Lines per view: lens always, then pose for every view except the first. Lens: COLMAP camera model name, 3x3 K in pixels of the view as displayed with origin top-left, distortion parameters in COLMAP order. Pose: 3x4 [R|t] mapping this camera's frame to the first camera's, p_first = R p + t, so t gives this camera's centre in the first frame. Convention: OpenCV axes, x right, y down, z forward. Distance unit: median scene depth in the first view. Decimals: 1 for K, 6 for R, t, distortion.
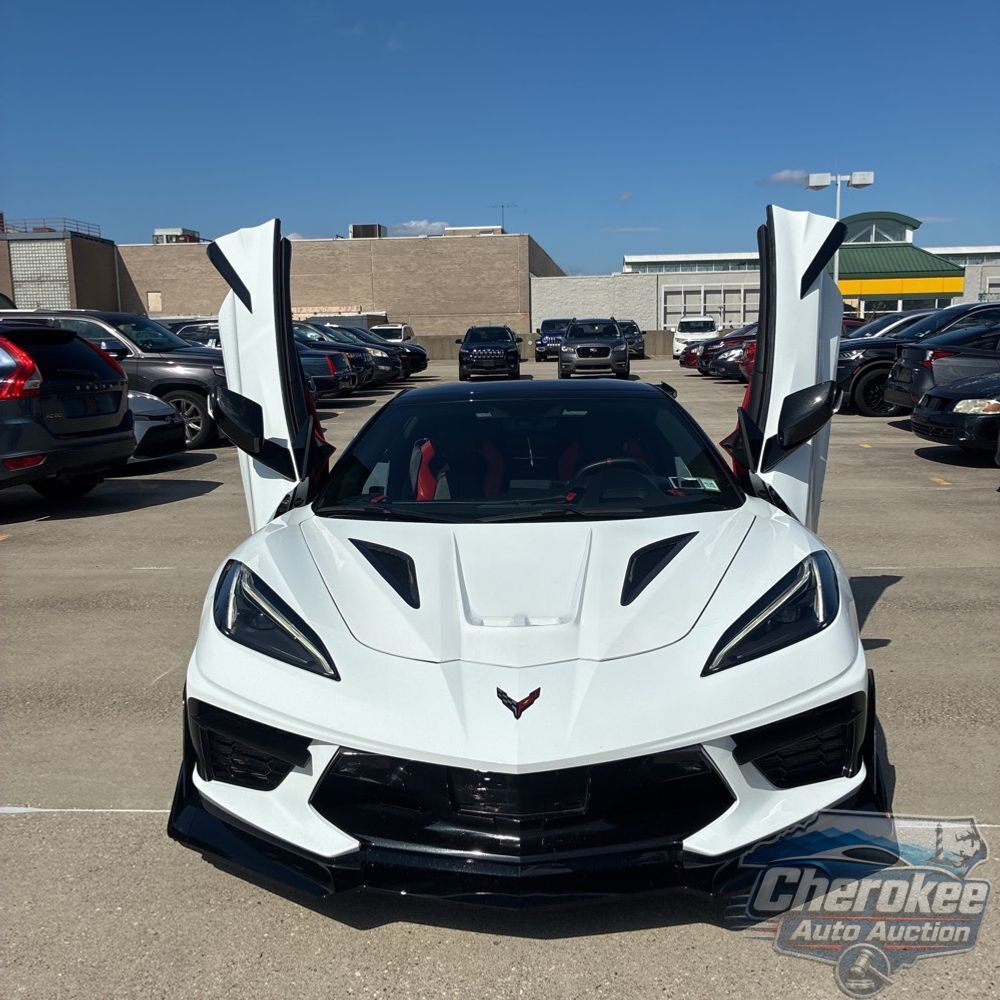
lens RADIAL K [[1011.9, 0, 508.3], [0, 1011.9, 500.9], [0, 0, 1]] dist [0.022681, 0.000000]
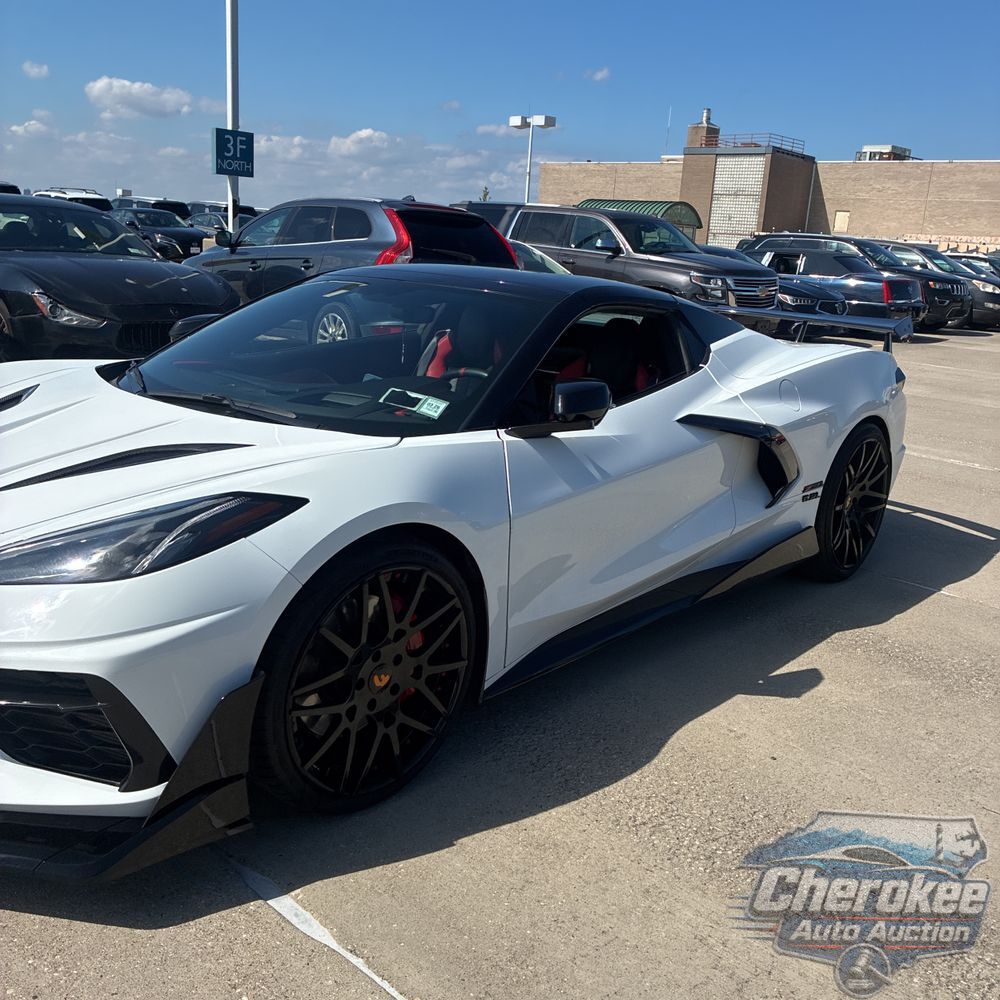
lens RADIAL K [[1011.9, 0, 497.7], [0, 1011.9, 500.7], [0, 0, 1]] dist [0.022681, 0.000000]
pose [[0.772025, 0.227541, -0.593466, 0.270074], [-0.184916, 0.973742, 0.132790, -0.021696], [0.608098, 0.007224, 0.793829, 0.168345]]
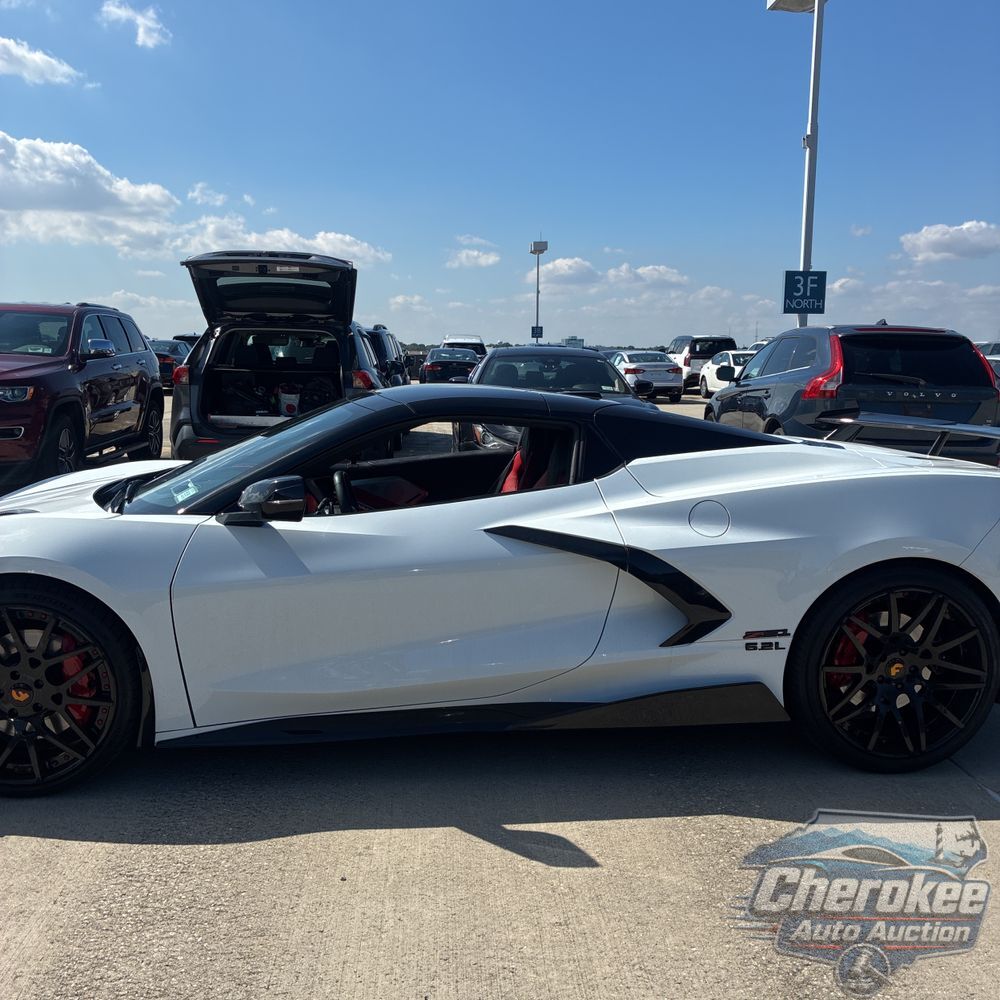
lens RADIAL K [[1011.9, 0, 492.7], [0, 1011.9, 500.1], [0, 0, 1]] dist [0.022681, 0.000000]
pose [[0.148700, 0.166102, -0.974833, 0.433762], [-0.178071, 0.974175, 0.138827, -0.071277], [0.972717, 0.152946, 0.174438, 0.429426]]
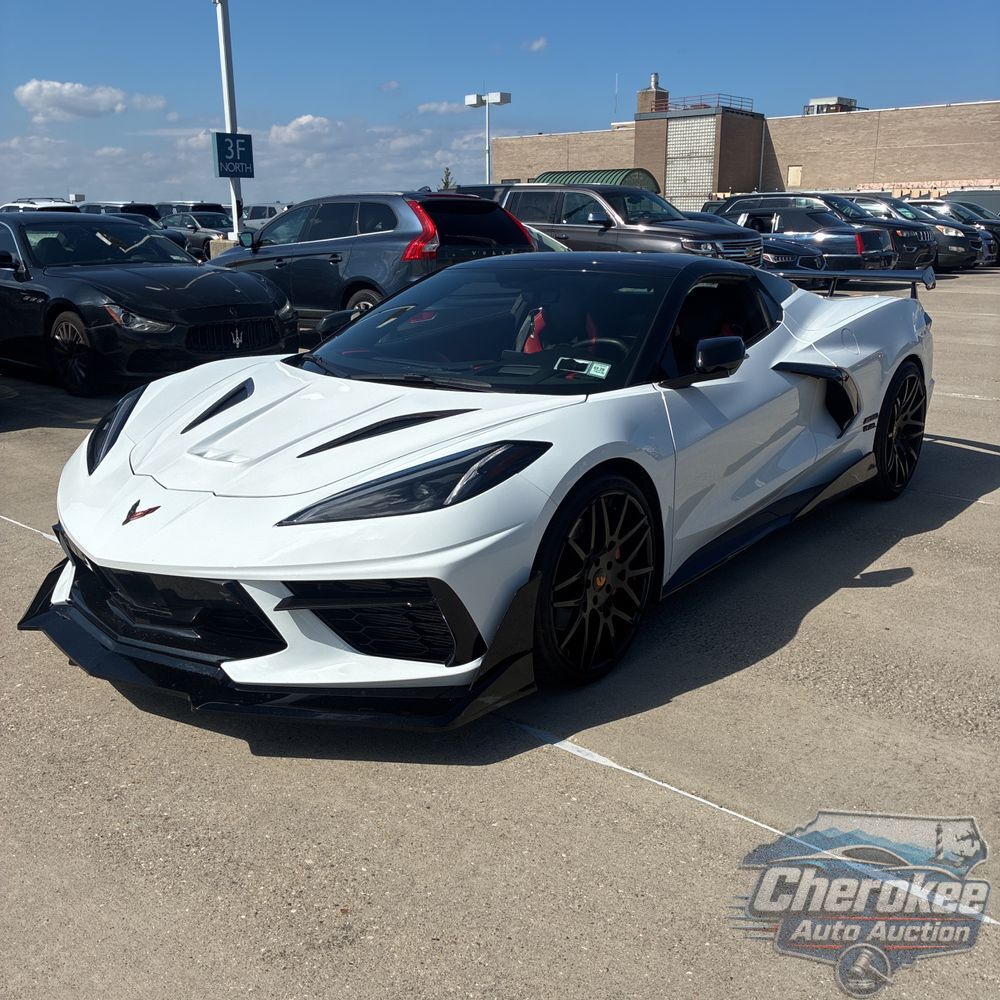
lens RADIAL K [[1011.9, 0, 497.4], [0, 1011.9, 494.7], [0, 0, 1]] dist [0.022681, 0.000000]
pose [[0.804018, 0.174505, -0.568422, 0.261418], [-0.111136, 0.983222, 0.144650, -0.010162], [0.584127, -0.053129, 0.809922, 0.070779]]
